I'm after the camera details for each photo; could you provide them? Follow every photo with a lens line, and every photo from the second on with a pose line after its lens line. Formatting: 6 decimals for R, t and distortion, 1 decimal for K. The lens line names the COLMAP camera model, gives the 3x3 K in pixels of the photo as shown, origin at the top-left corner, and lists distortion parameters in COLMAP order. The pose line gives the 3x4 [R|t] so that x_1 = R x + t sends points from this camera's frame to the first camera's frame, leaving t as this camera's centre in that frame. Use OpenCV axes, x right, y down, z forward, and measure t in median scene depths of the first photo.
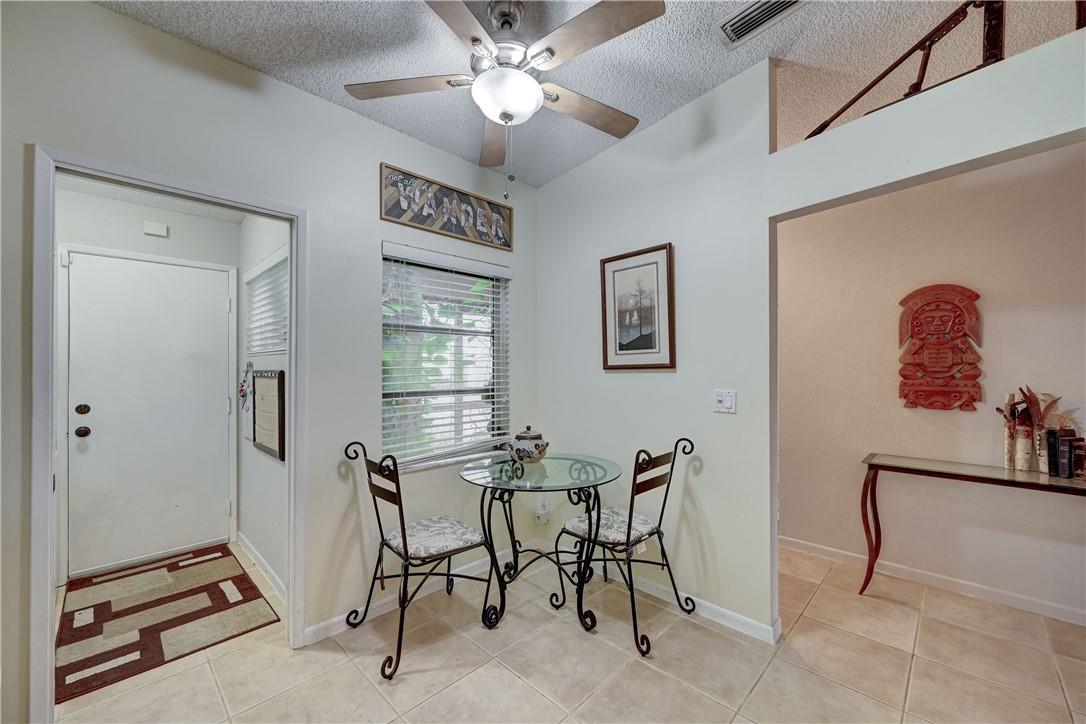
lens RADIAL K [[436.5, 0, 542.2], [0, 436.5, 370.4], [0, 0, 1]] dist [-0.000192, 0.000285]
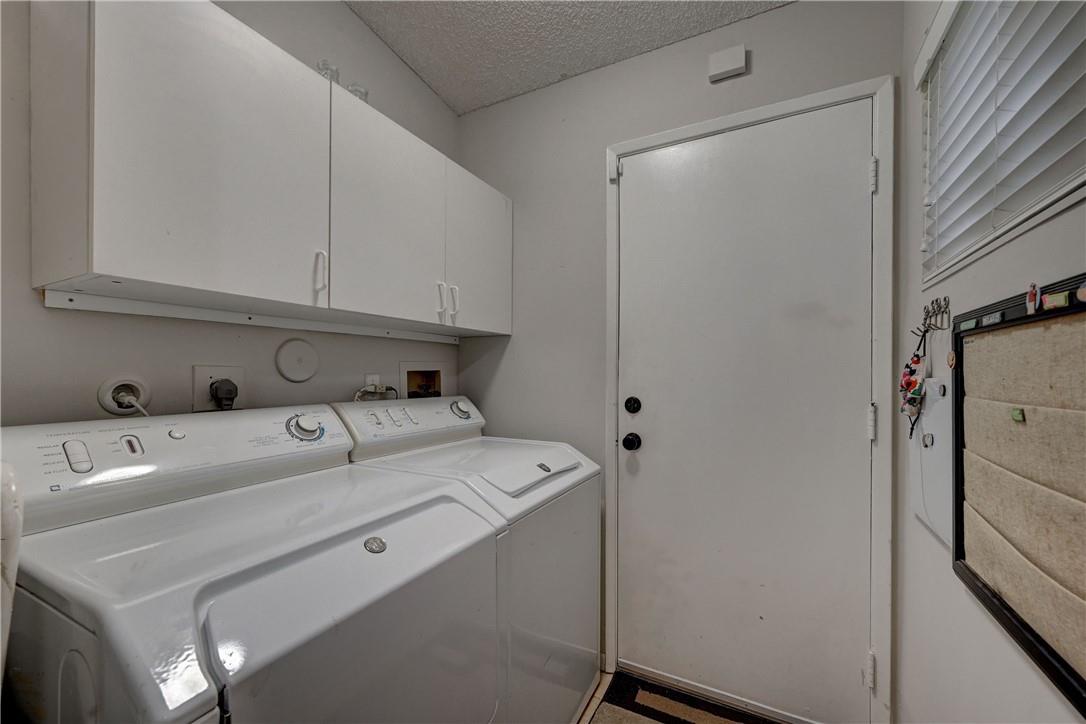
lens RADIAL K [[436.5, 0, 542.2], [0, 436.5, 370.4], [0, 0, 1]] dist [-0.000192, 0.000285]
pose [[0.292103, -0.001756, -0.956385, -0.460943], [-0.007649, 0.999962, -0.004172, 0.039922], [0.956356, 0.008533, 0.292079, 0.646394]]
